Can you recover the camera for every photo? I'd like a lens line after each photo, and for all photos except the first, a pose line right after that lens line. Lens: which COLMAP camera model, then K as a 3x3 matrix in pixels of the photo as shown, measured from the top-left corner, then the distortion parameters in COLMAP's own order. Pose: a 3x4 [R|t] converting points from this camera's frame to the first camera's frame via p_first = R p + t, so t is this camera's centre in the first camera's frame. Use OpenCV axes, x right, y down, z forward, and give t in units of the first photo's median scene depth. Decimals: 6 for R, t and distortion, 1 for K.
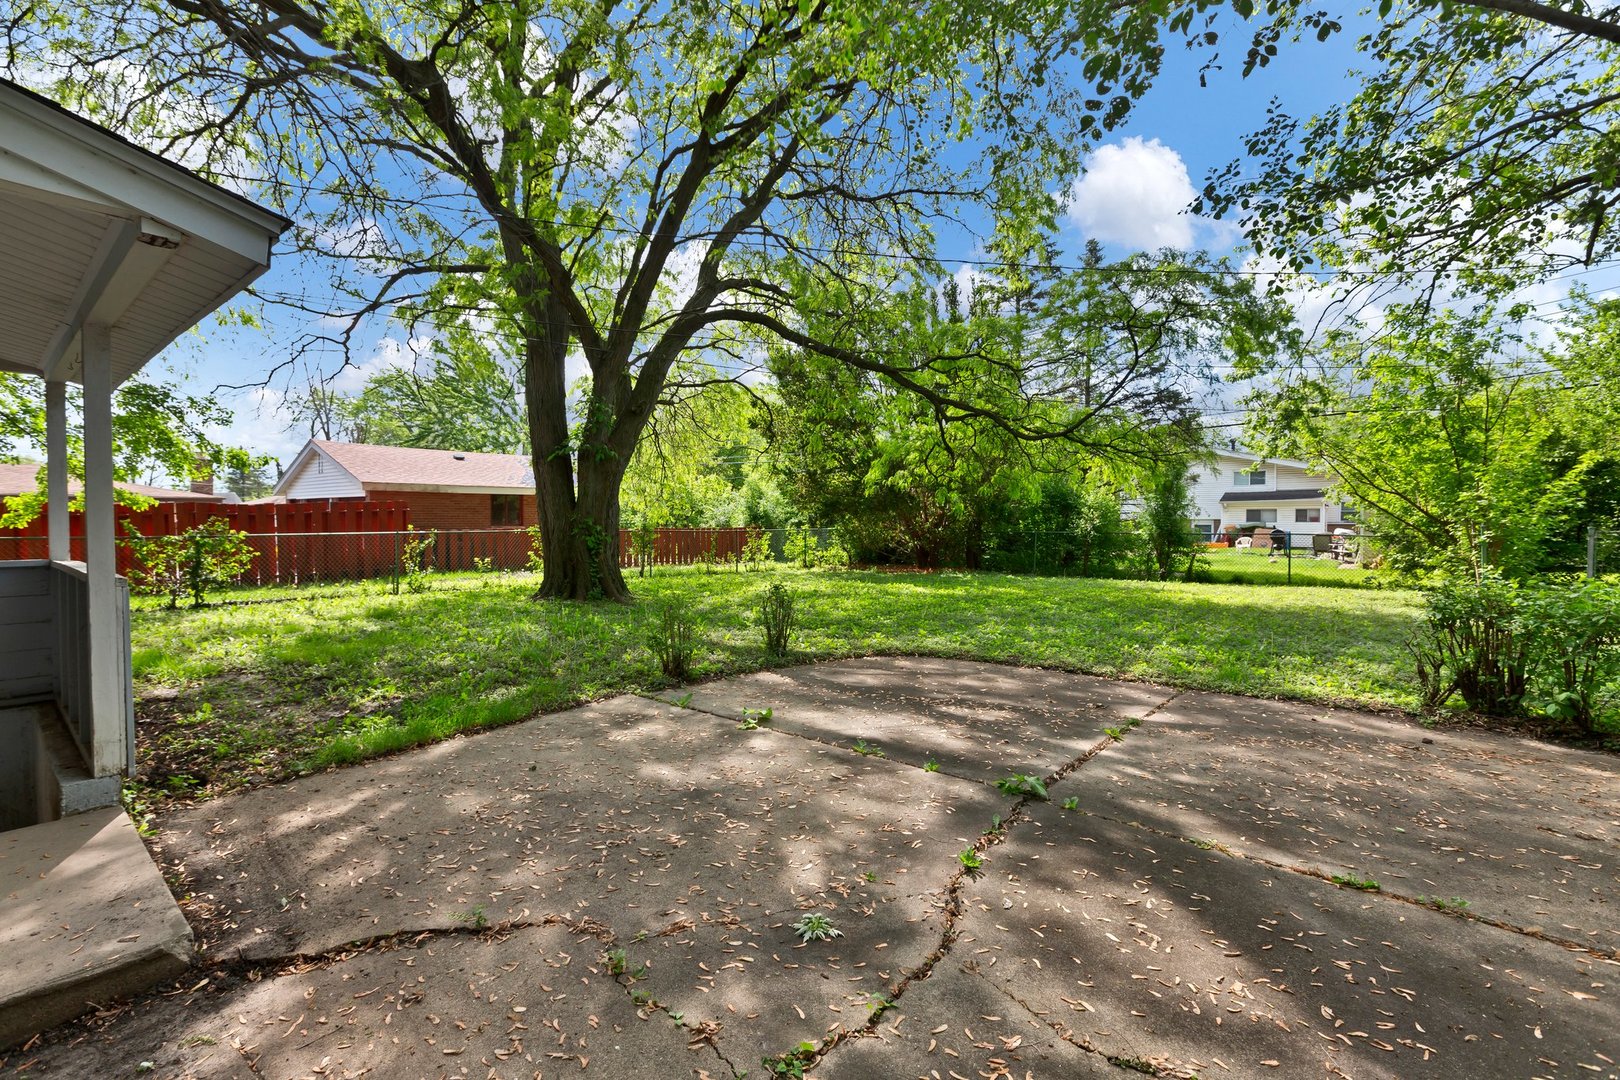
lens RADIAL K [[723.1, 0, 809.0], [0, 723.1, 535.5], [0, 0, 1]] dist [-0.000456, 0.000039]
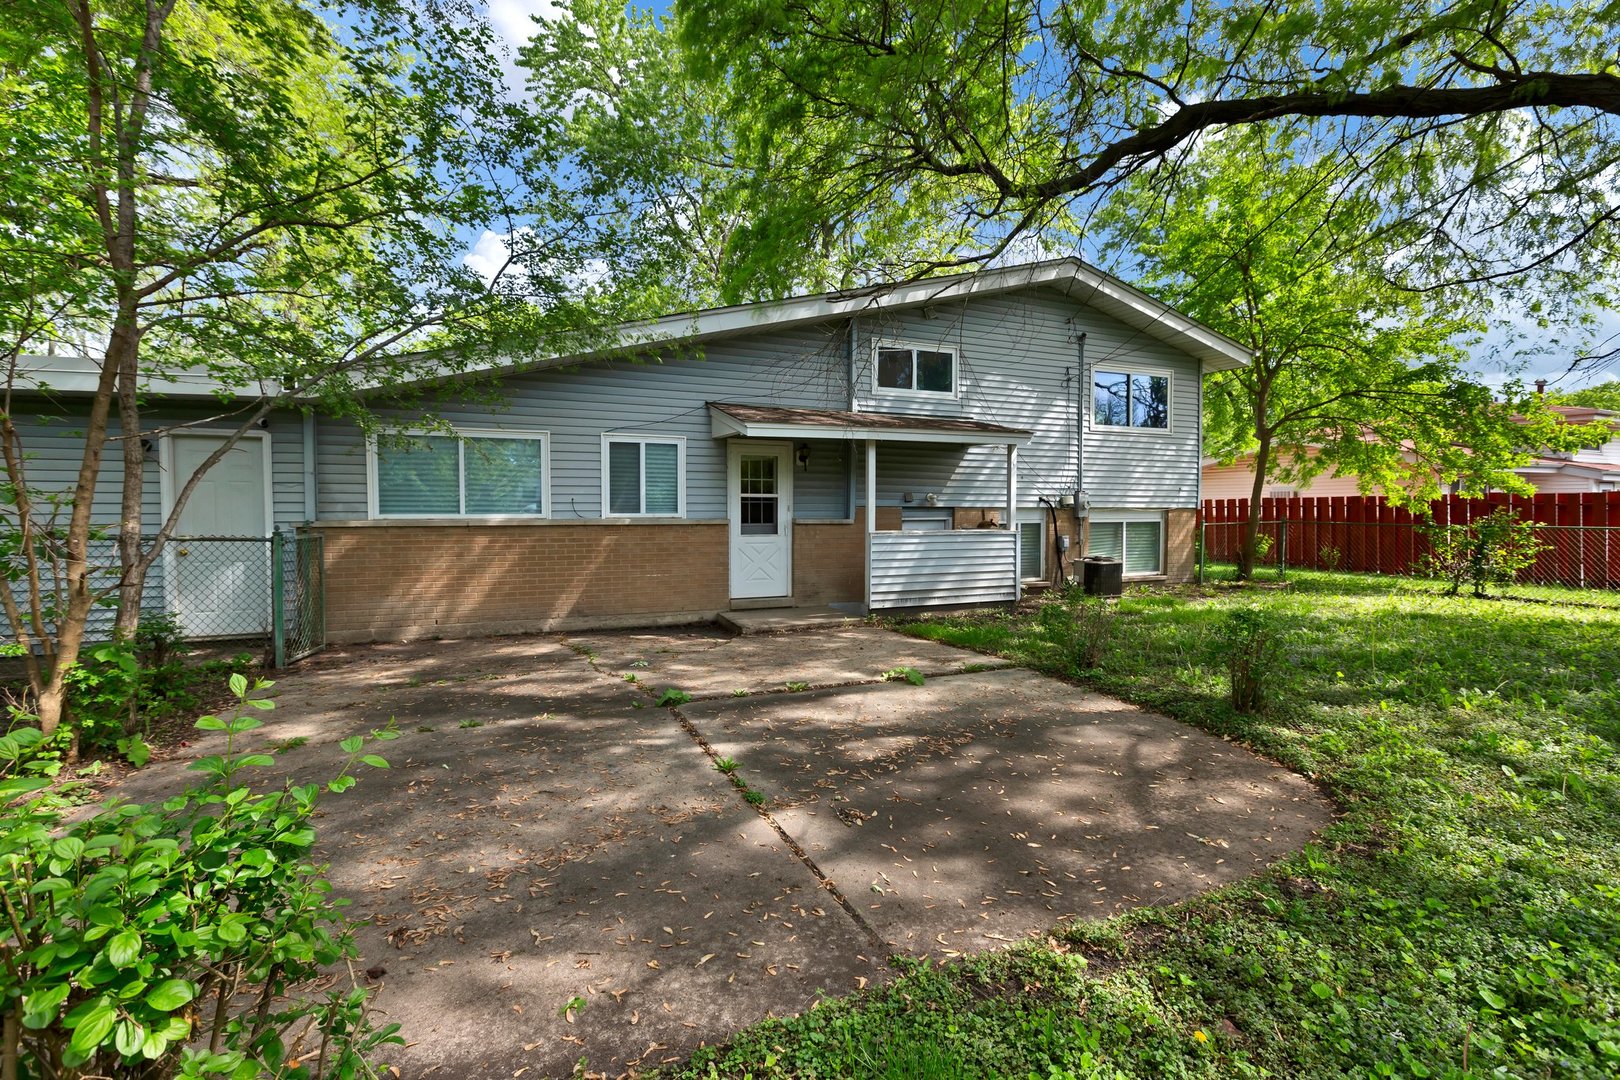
lens RADIAL K [[723.1, 0, 807.1], [0, 723.1, 524.7], [0, 0, 1]] dist [-0.000456, 0.000039]
pose [[-0.439222, 0.023107, -0.898081, 1.283956], [-0.017000, 0.999276, 0.034025, -0.053030], [0.898218, 0.030212, -0.438511, 1.619000]]
